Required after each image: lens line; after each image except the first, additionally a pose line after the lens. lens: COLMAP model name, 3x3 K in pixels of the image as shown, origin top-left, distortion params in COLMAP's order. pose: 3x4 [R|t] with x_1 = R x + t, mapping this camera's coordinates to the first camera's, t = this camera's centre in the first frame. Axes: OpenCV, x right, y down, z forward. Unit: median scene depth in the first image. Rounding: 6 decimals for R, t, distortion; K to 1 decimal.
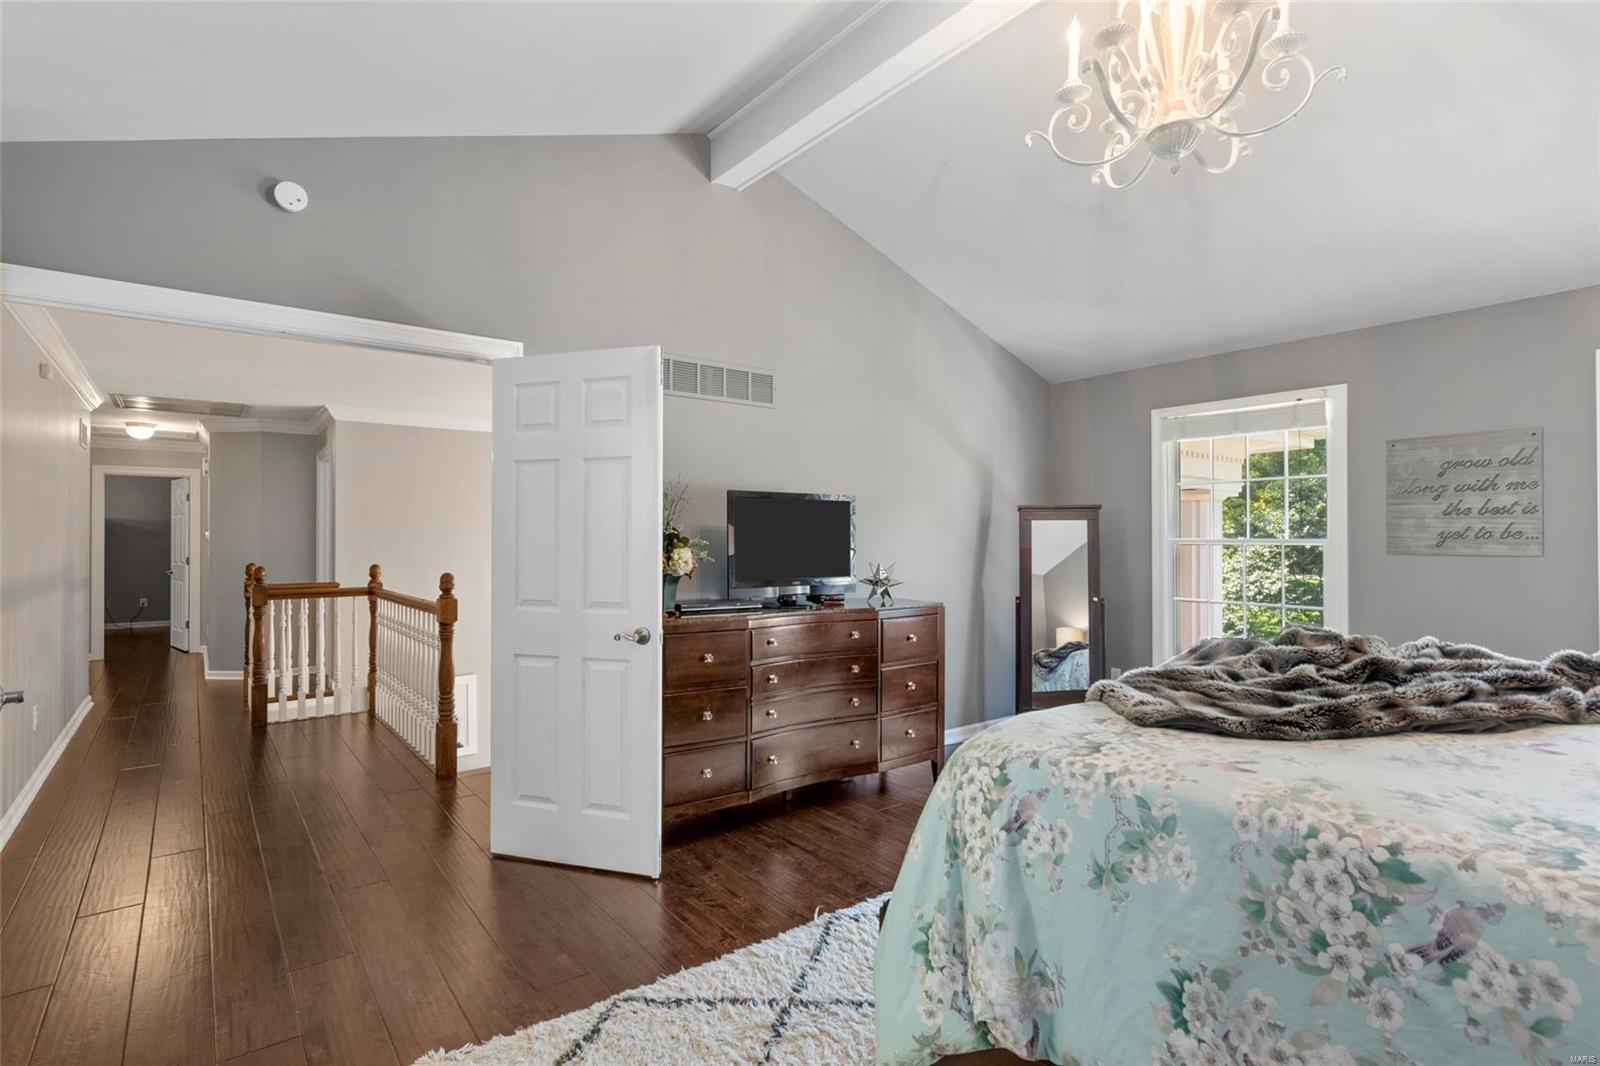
lens RADIAL K [[794.1, 0, 802.9], [0, 794.1, 533.5], [0, 0, 1]] dist [-0.000337, -0.001667]
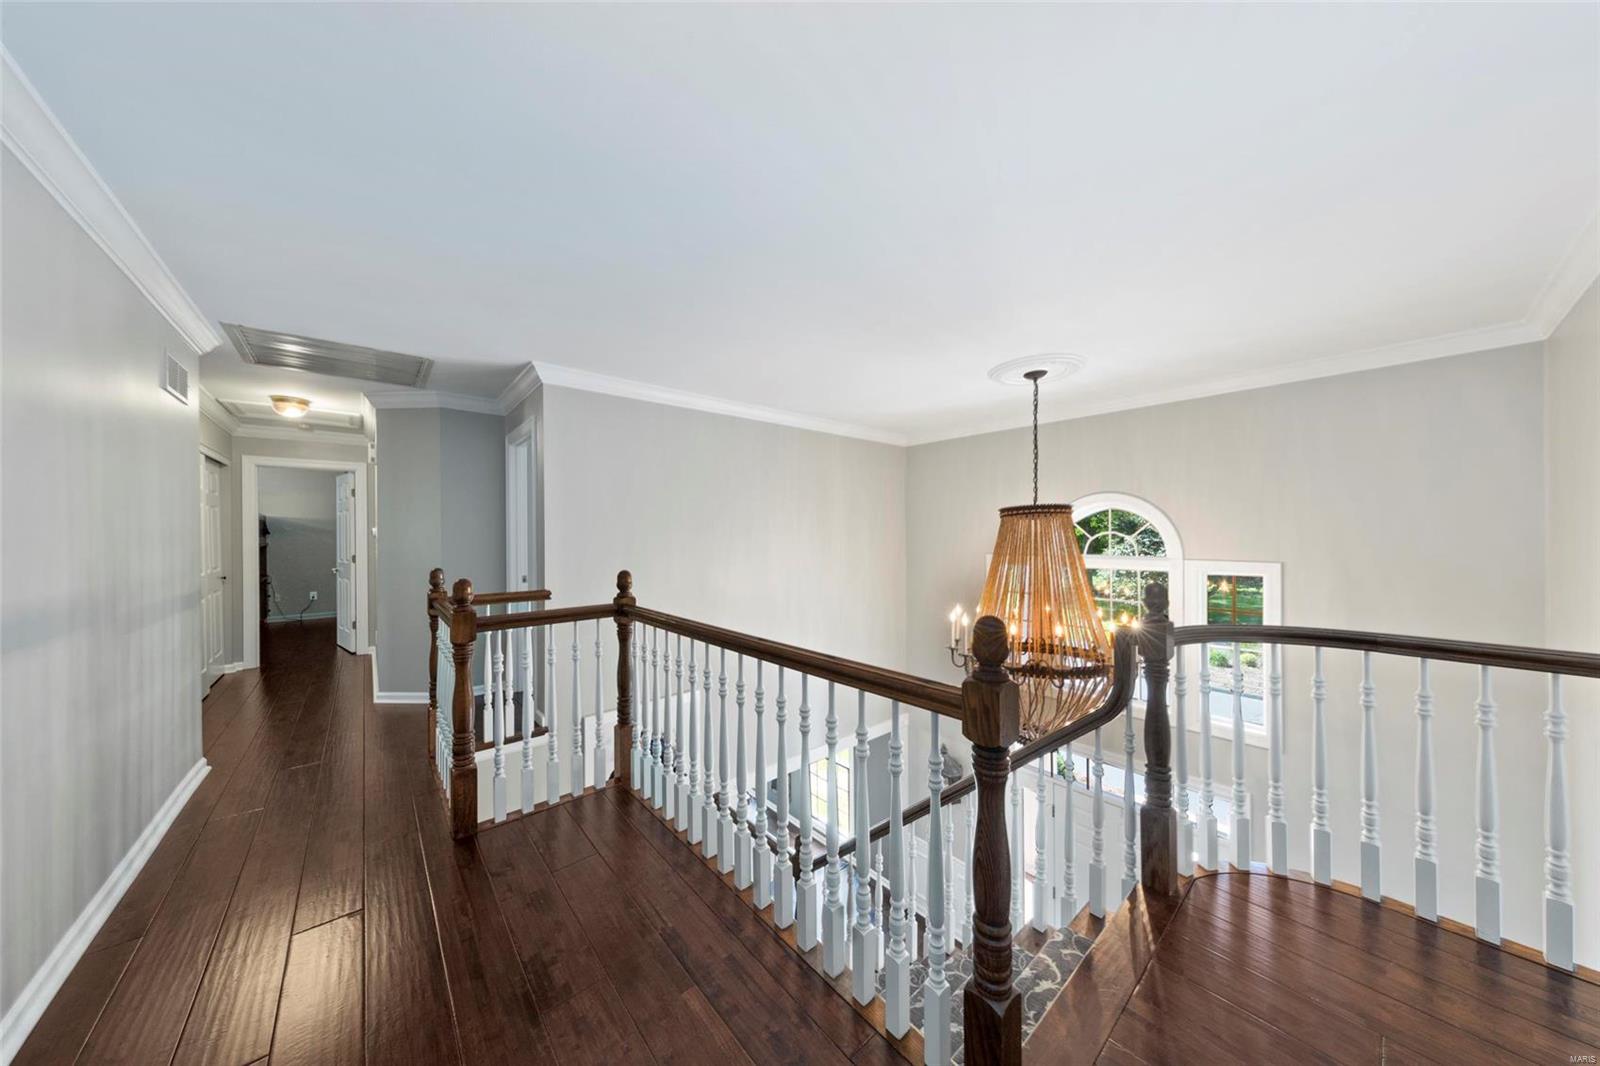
lens RADIAL K [[511.1, 0, 790.8], [0, 511.1, 534.4], [0, 0, 1]] dist [0.011801, 0.000318]
pose [[0.999334, -0.005527, 0.036080, -0.282471], [0.005235, 0.999953, 0.008162, 0.002283], [-0.036124, -0.007968, 0.999316, 0.375319]]
